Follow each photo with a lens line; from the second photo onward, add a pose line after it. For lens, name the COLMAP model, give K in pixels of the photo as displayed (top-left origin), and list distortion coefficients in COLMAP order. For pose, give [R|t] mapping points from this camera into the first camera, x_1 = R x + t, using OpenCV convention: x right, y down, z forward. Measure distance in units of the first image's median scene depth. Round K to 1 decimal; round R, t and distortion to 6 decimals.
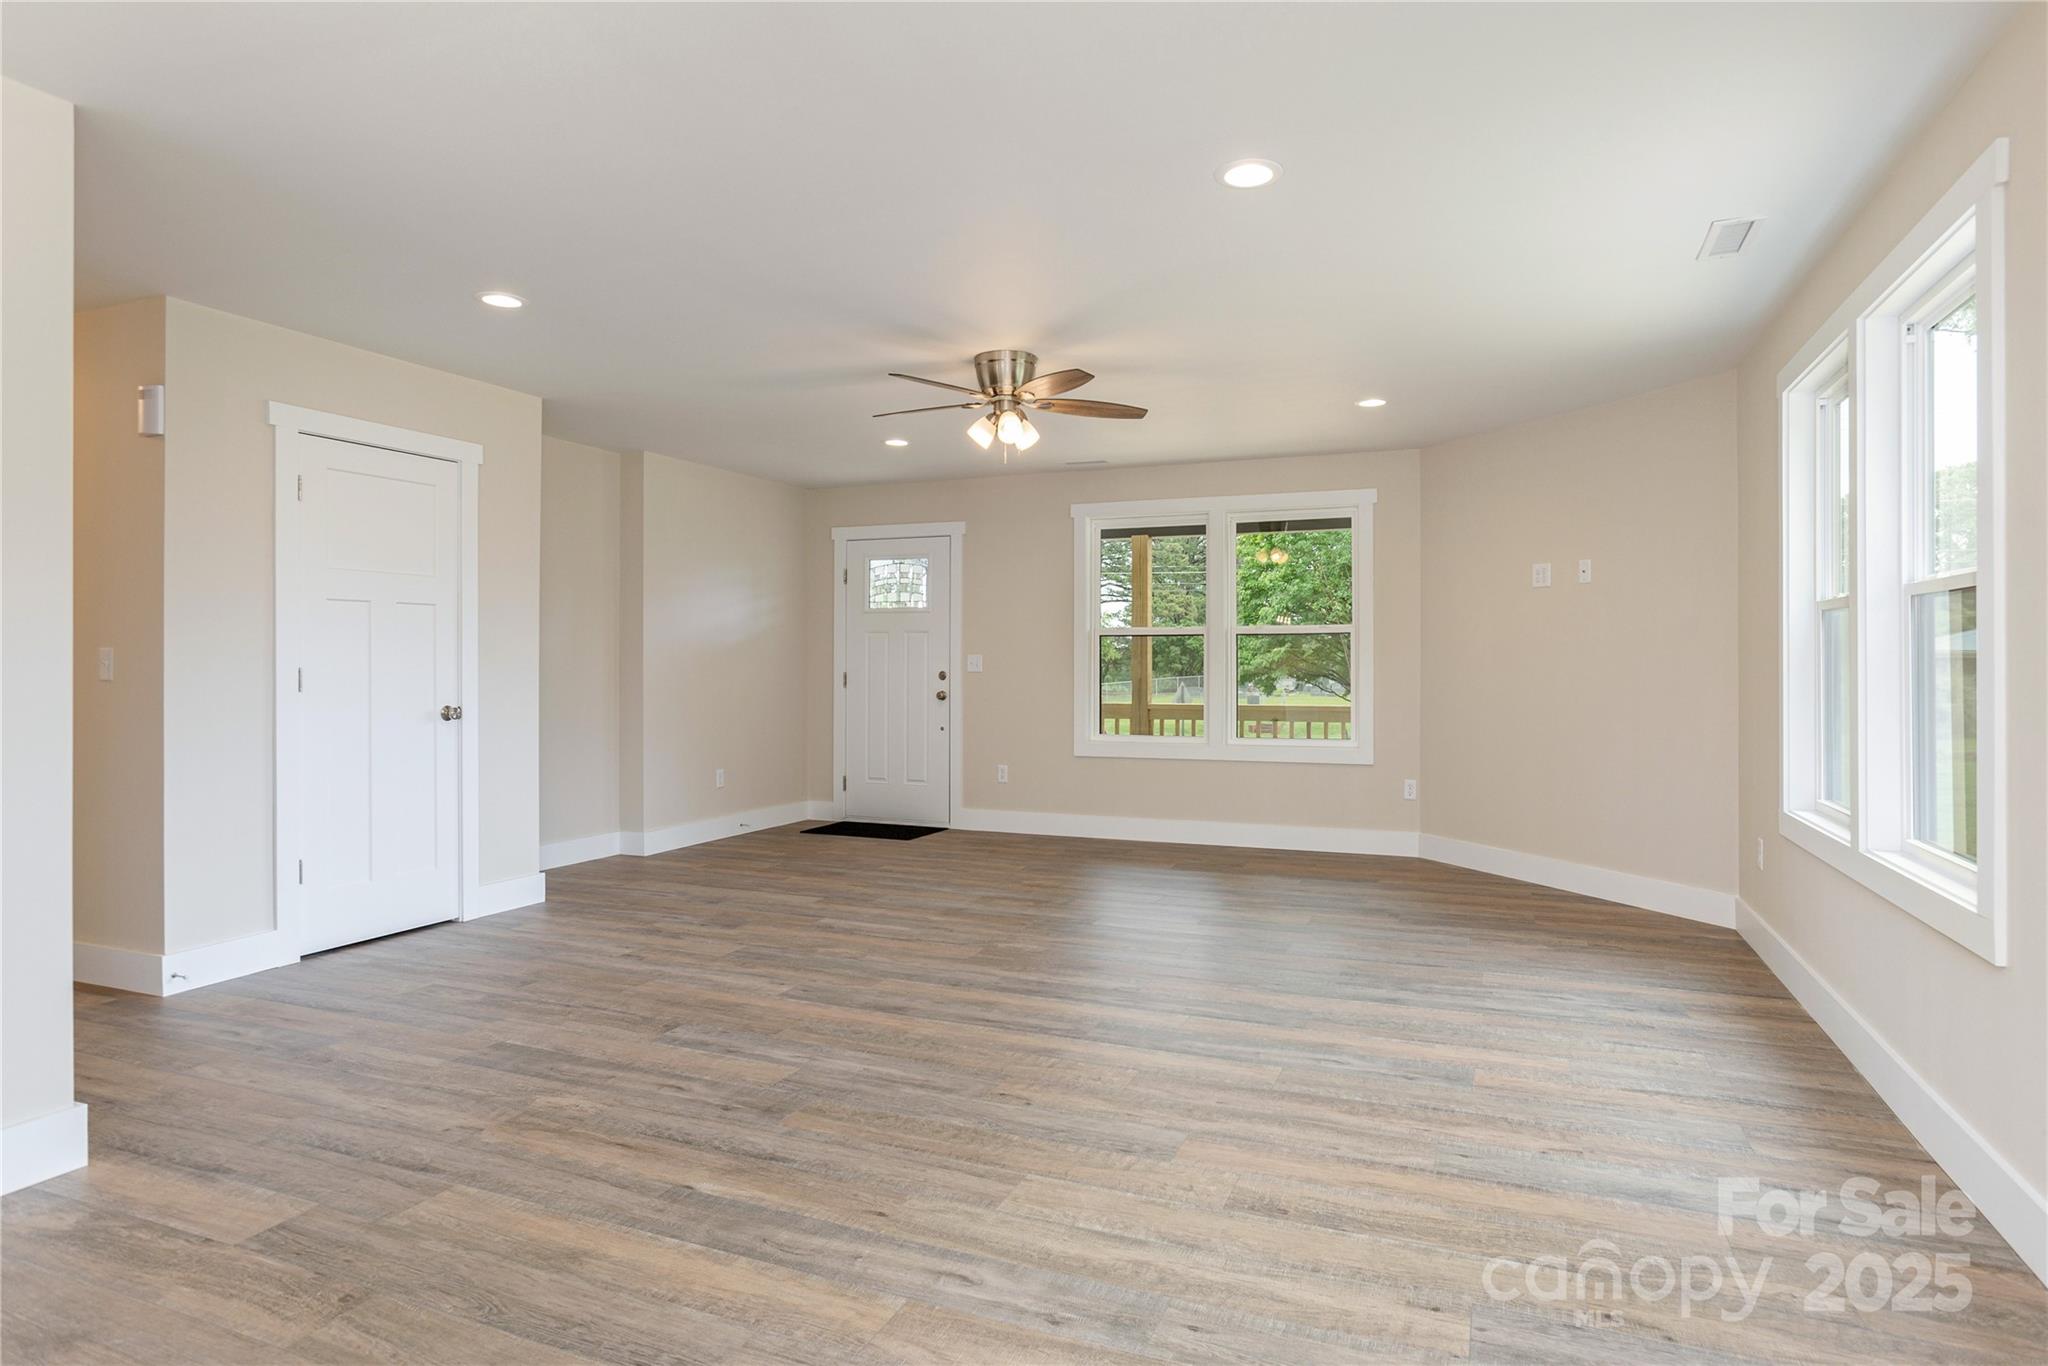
lens RADIAL K [[1132.4, 0, 1041.6], [0, 1132.4, 684.3], [0, 0, 1]] dist [-0.019629, -0.001697]
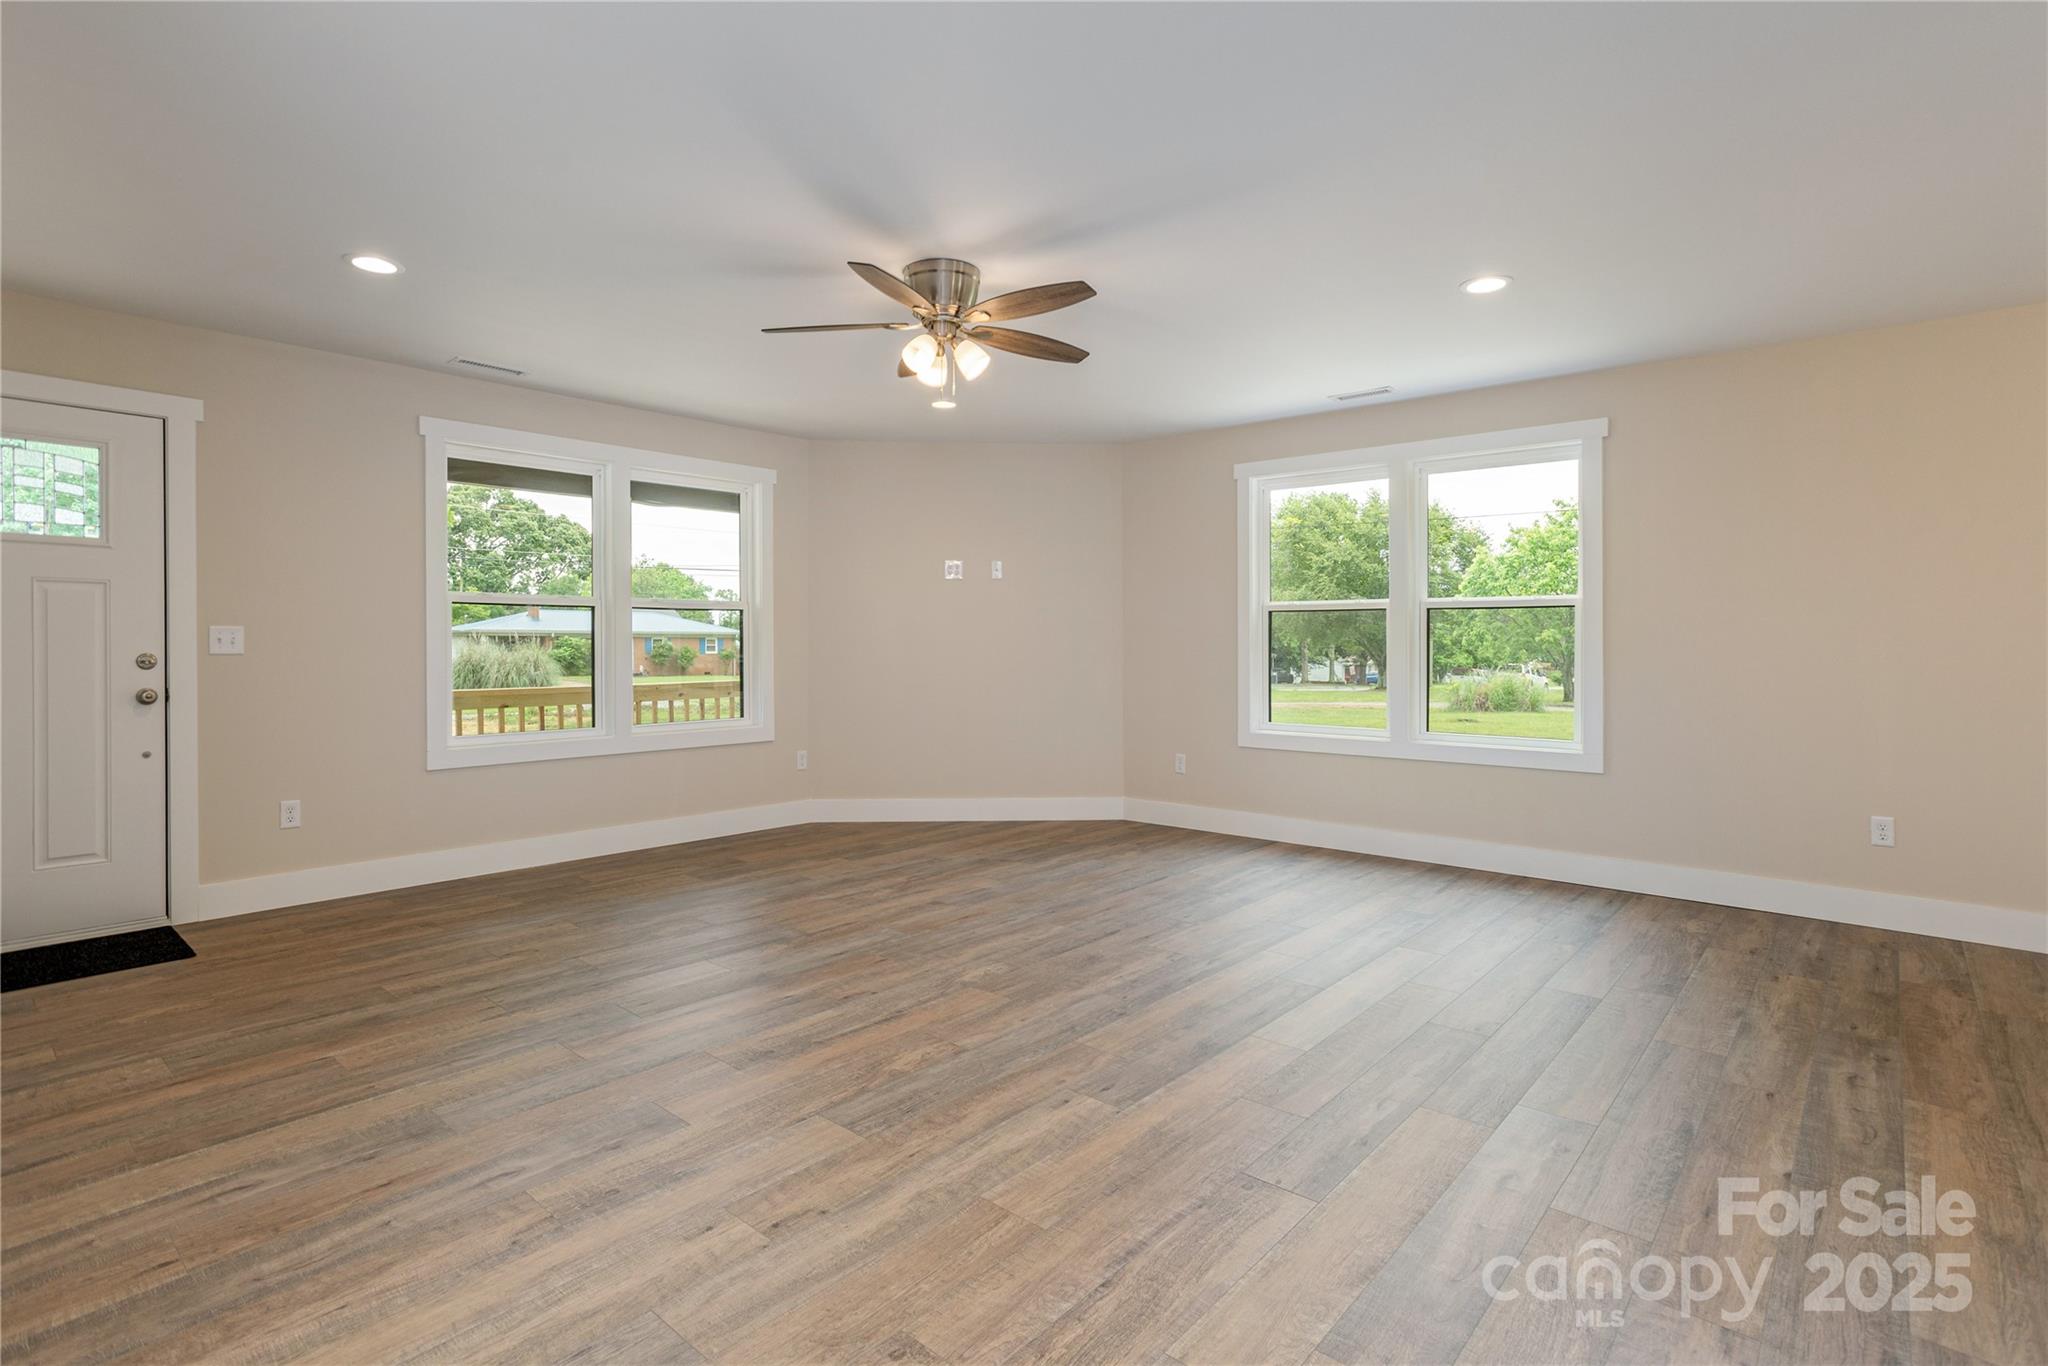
lens RADIAL K [[995.6, 0, 1026.9], [0, 995.6, 667.4], [0, 0, 1]] dist [-0.025799, 0.011348]
pose [[0.318632, -0.023279, 0.947593, -0.904556], [0.017137, 0.999676, 0.018796, -0.014384], [-0.947724, 0.010250, 0.318928, 0.924977]]
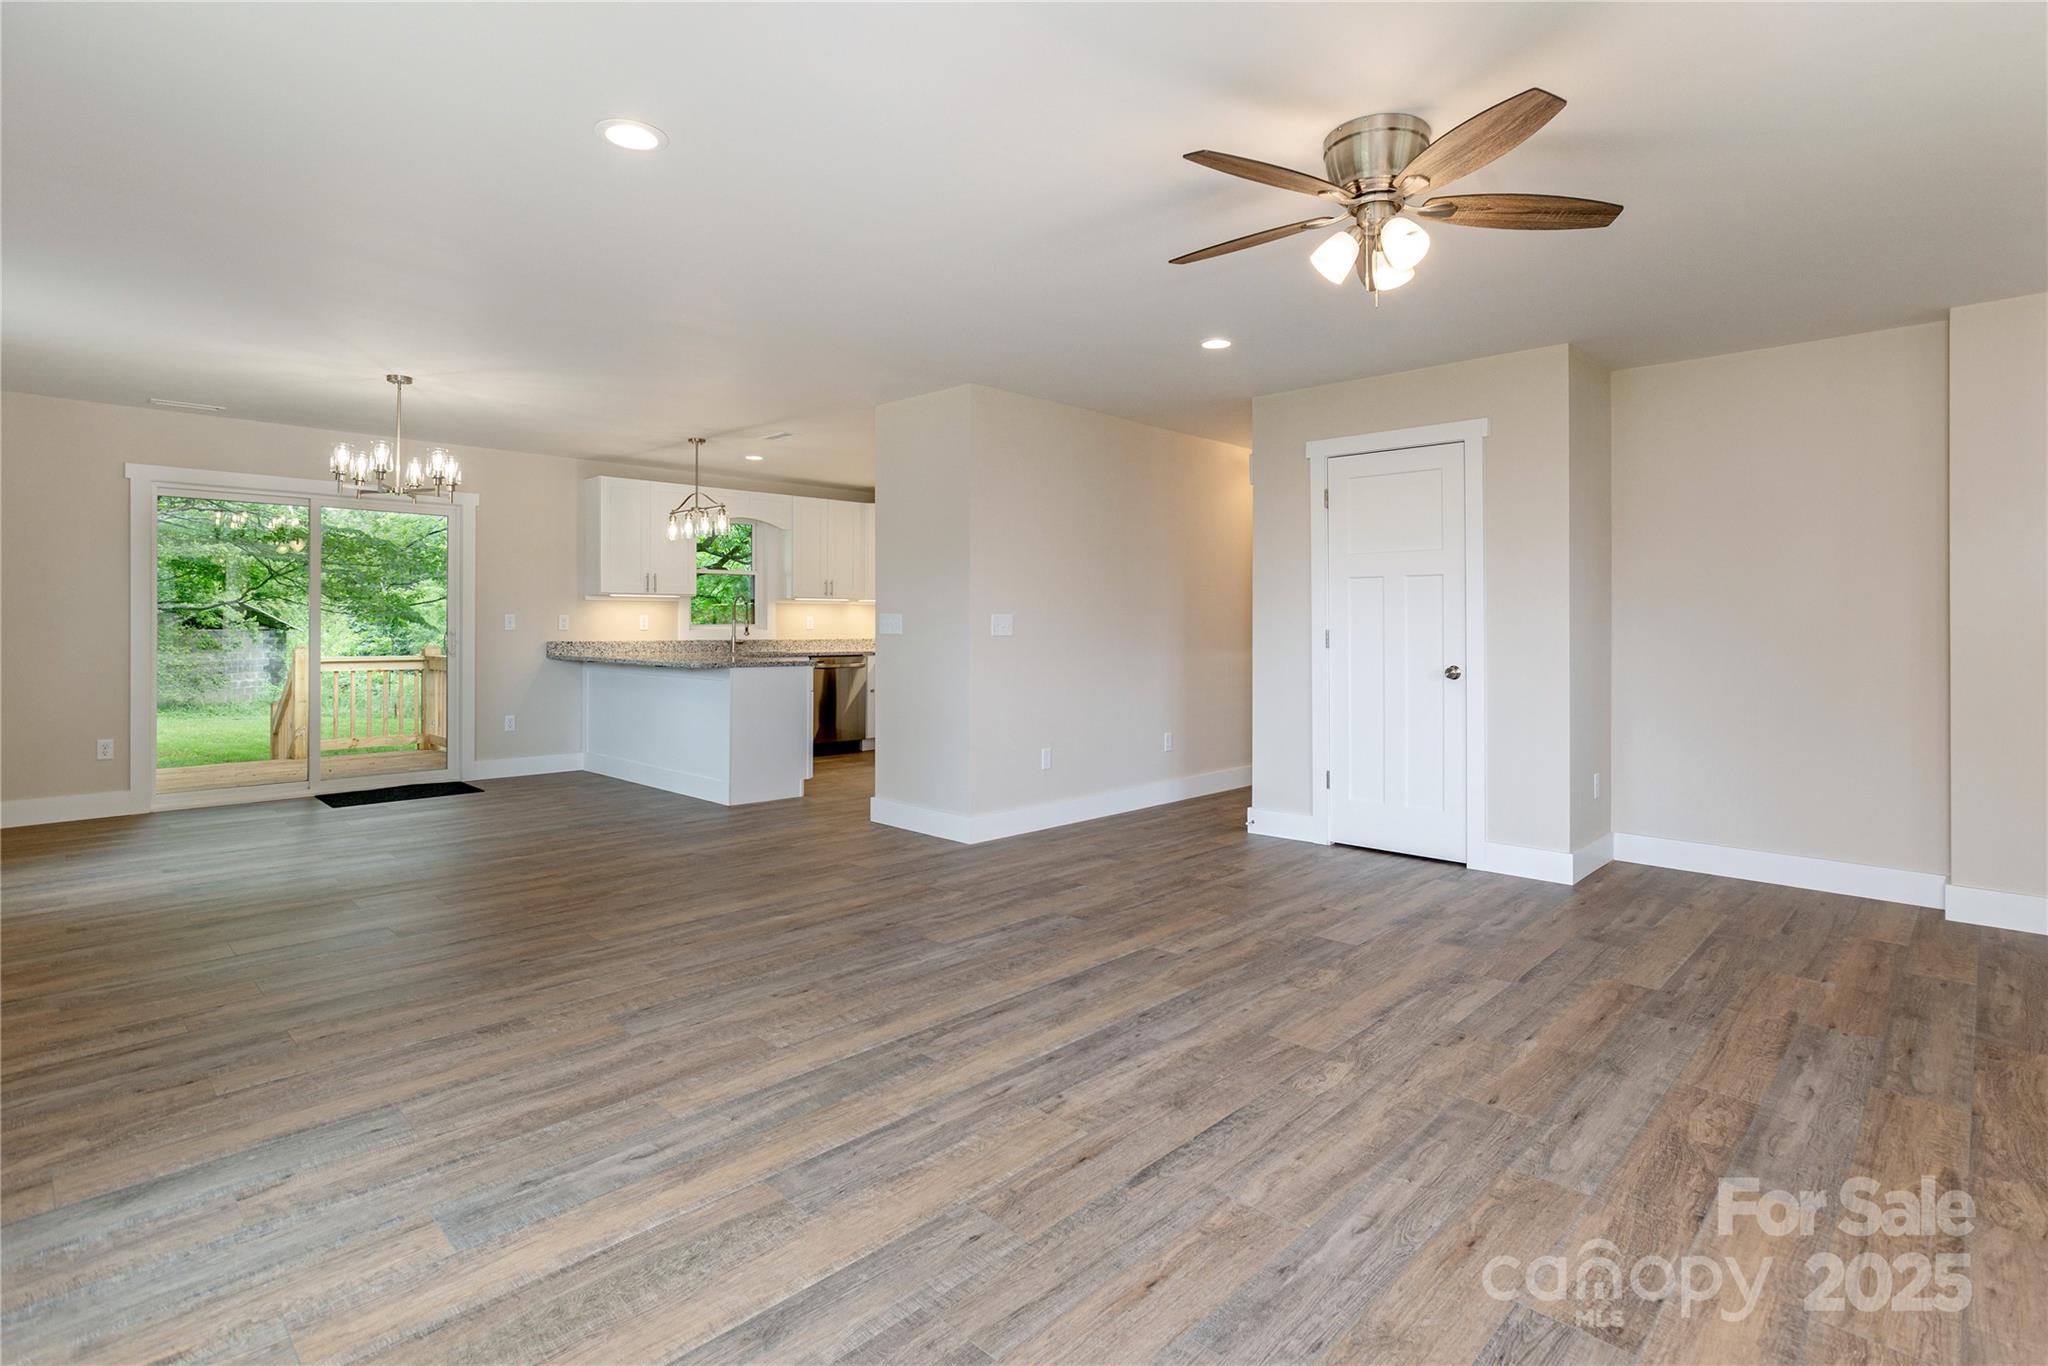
lens RADIAL K [[995.6, 0, 1047.5], [0, 995.6, 622.1], [0, 0, 1]] dist [-0.025799, 0.011348]
pose [[-0.359540, -0.009327, -0.933083, 0.696132], [-0.022829, 0.999739, -0.001197, -0.018139], [0.932850, 0.020871, -0.359659, 1.330740]]
